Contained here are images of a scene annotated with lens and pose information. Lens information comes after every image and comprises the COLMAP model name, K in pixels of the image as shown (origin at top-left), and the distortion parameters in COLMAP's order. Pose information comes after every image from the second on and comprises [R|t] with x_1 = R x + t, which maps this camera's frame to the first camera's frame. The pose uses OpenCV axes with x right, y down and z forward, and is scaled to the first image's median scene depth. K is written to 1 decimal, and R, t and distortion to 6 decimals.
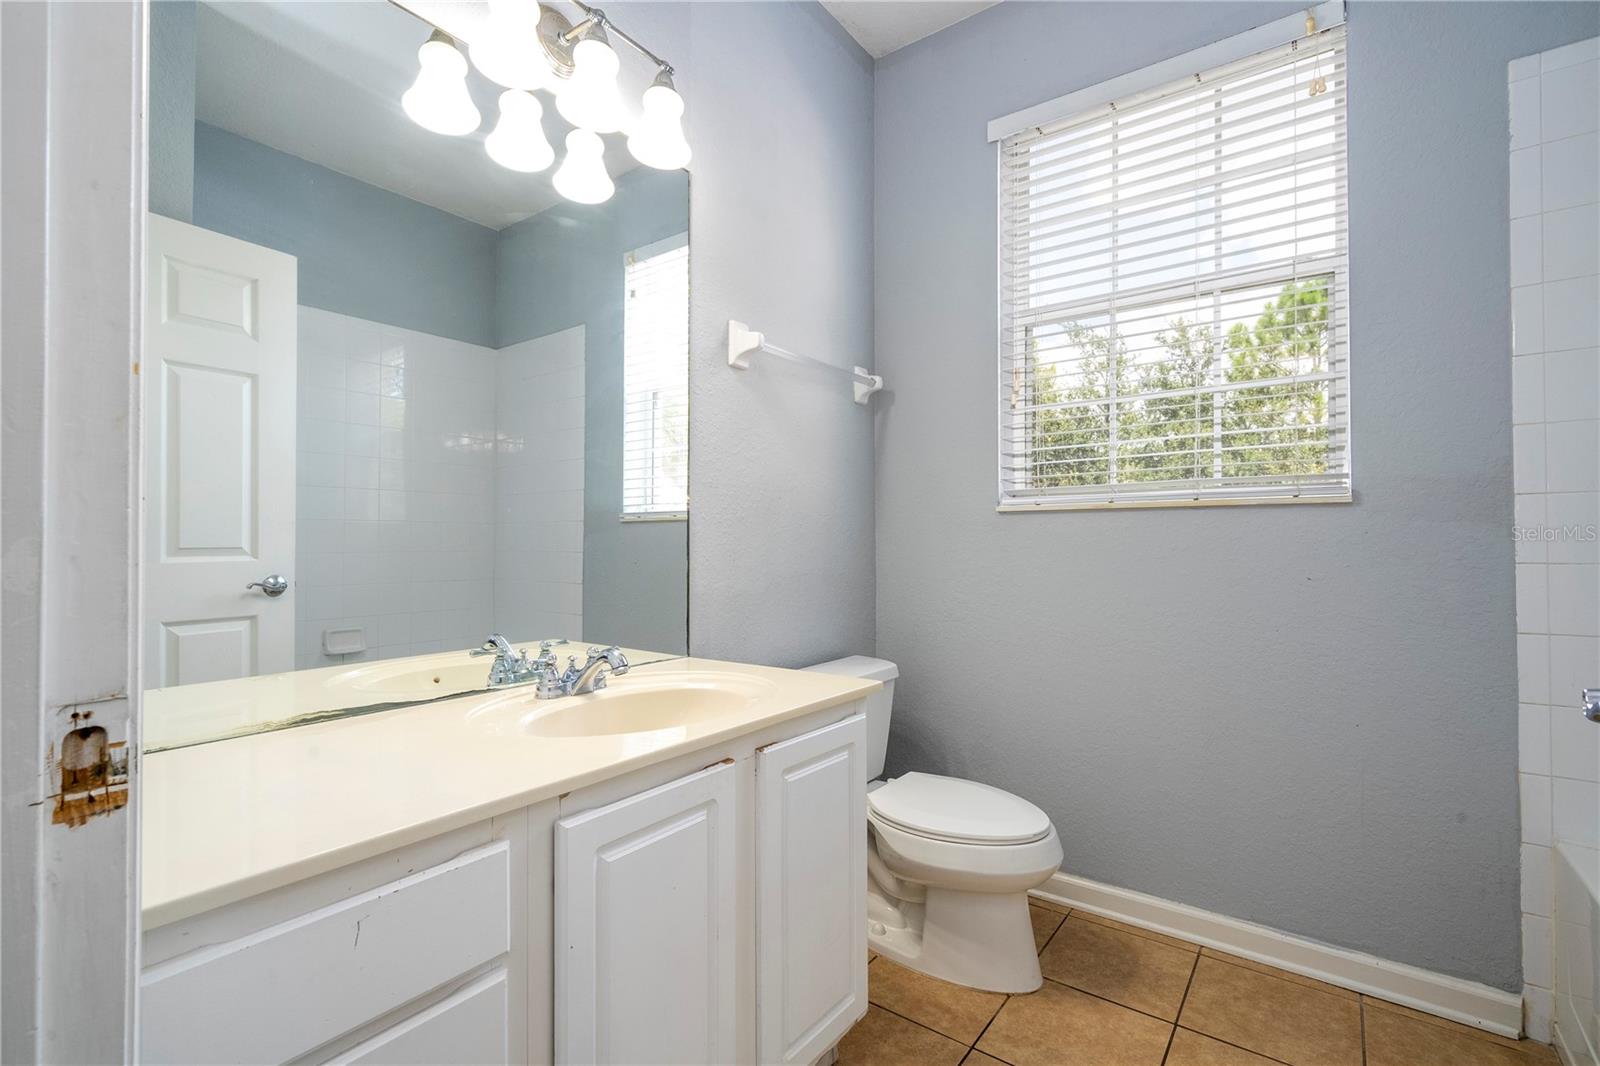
lens RADIAL K [[718.7, 0, 806.7], [0, 718.7, 534.8], [0, 0, 1]] dist [-0.001918, 0.000213]
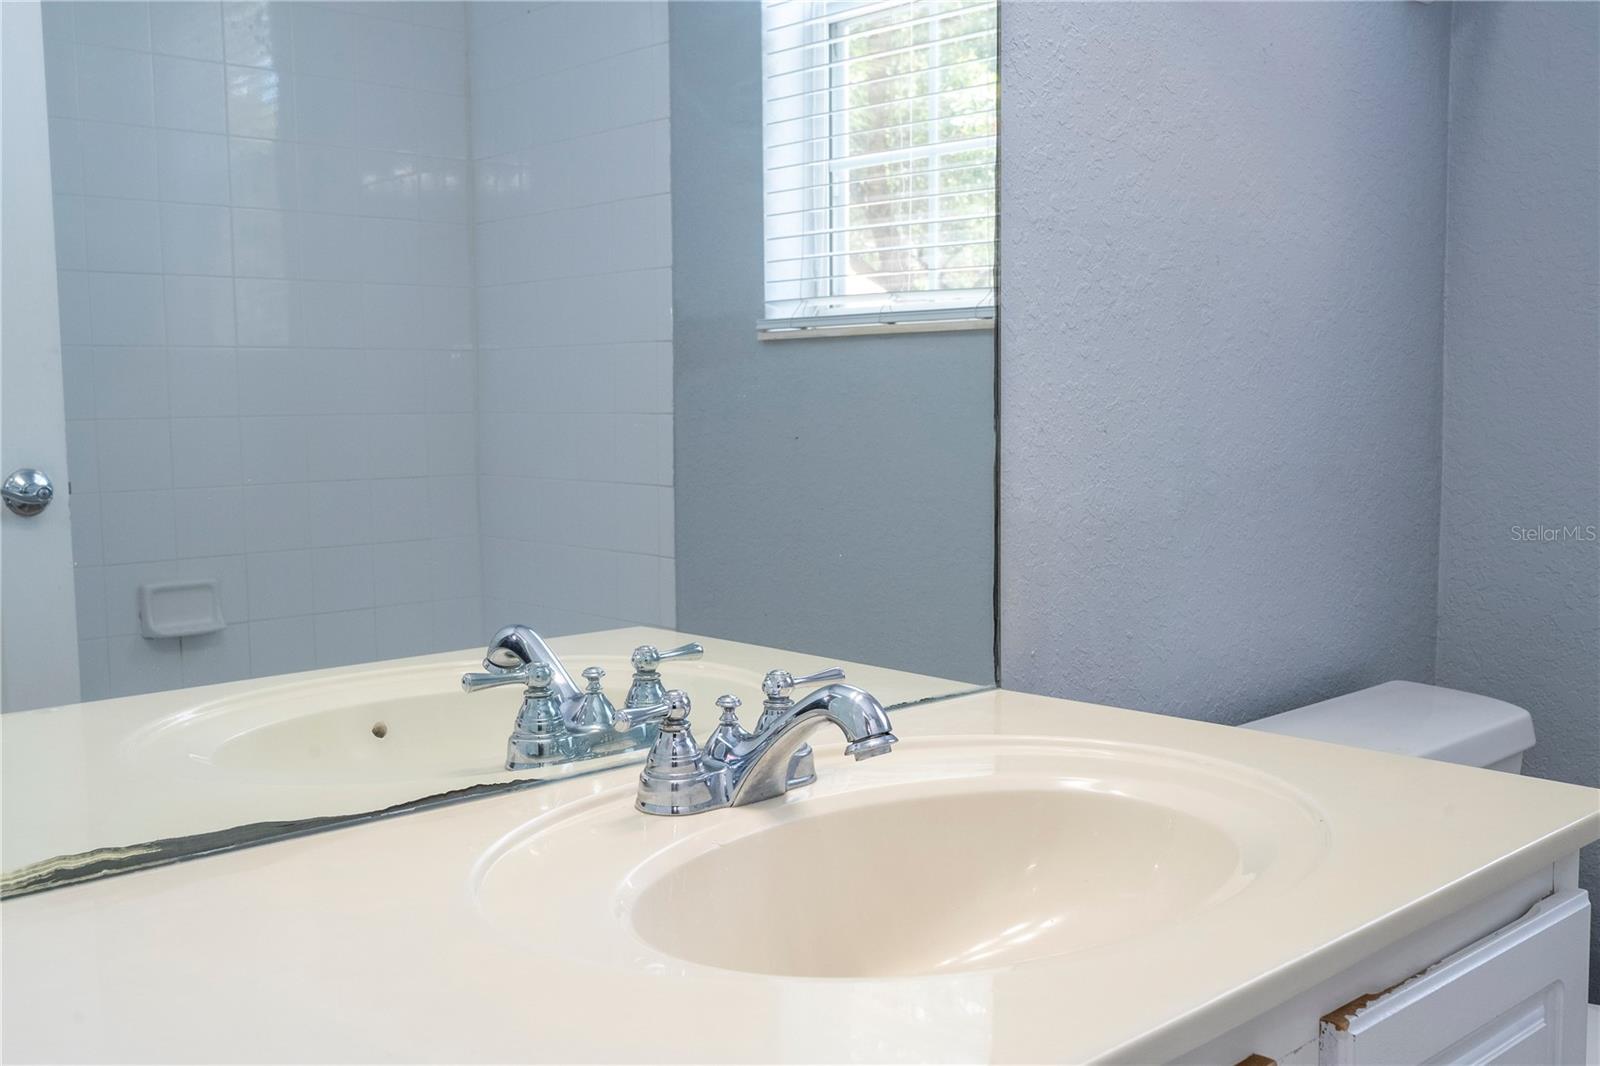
lens RADIAL K [[1516.5, 0, 793.6], [0, 1516.5, 535.7], [0, 0, 1]] dist [0.002892, 0.000000]
pose [[0.981577, 0.008910, -0.190859, -0.115871], [0.011087, 0.994573, 0.103449, 0.006835], [0.190745, -0.103659, 0.976151, 0.207114]]
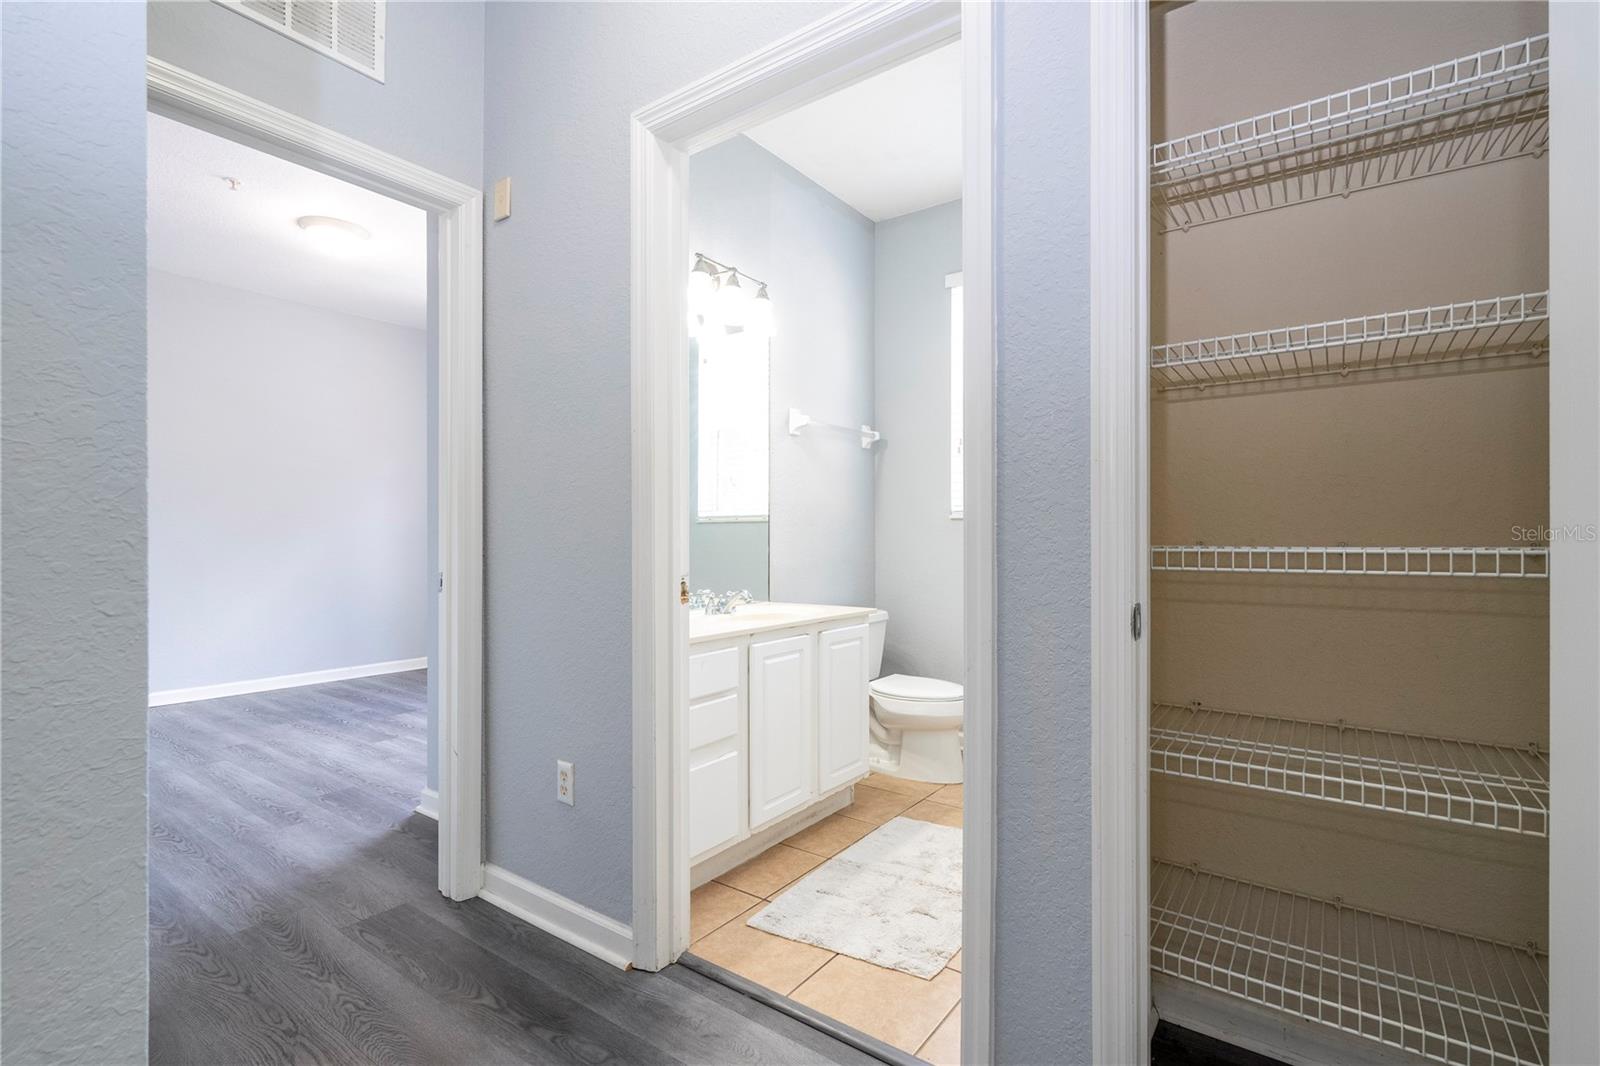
lens RADIAL K [[718.7, 0, 813.7], [0, 718.7, 537.0], [0, 0, 1]] dist [-0.001918, 0.000213]
pose [[0.999988, 0.001875, 0.004441, -0.061373], [-0.001917, 0.999954, 0.009359, -0.007255], [-0.004423, -0.009367, 0.999946, -0.770041]]
